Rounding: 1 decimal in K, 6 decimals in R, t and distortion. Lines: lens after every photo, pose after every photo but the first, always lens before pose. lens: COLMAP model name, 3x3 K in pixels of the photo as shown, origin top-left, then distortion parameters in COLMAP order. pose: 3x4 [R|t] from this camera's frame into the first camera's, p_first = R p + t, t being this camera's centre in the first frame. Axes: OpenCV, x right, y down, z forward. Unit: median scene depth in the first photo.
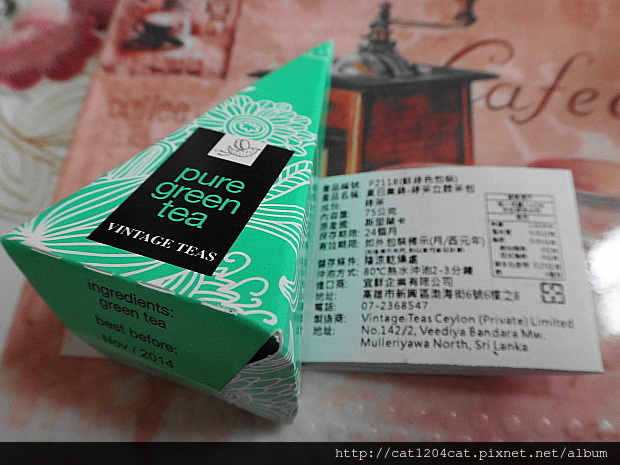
lens RADIAL K [[492.4, 0, 310.0], [0, 492.4, 232.5], [0, 0, 1]] dist [-0.034478, -0.008580]
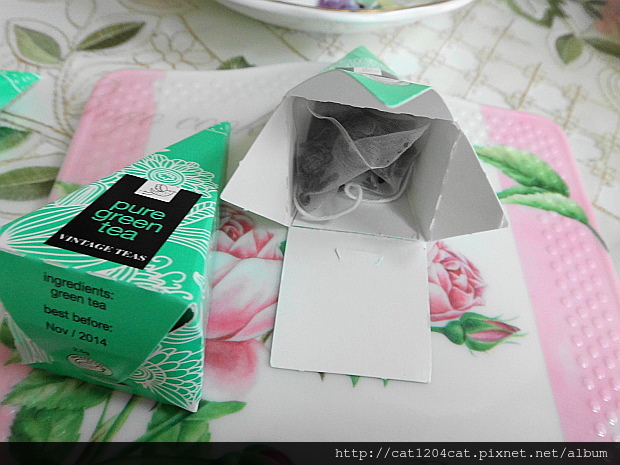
lens RADIAL K [[492.4, 0, 310.0], [0, 492.4, 232.5], [0, 0, 1]] dist [-0.034478, -0.008580]
pose [[0.974997, 0.025875, 0.220708, -0.043582], [0.012211, 0.985459, -0.169475, 0.190210], [-0.221884, 0.167932, 0.960503, -0.373333]]
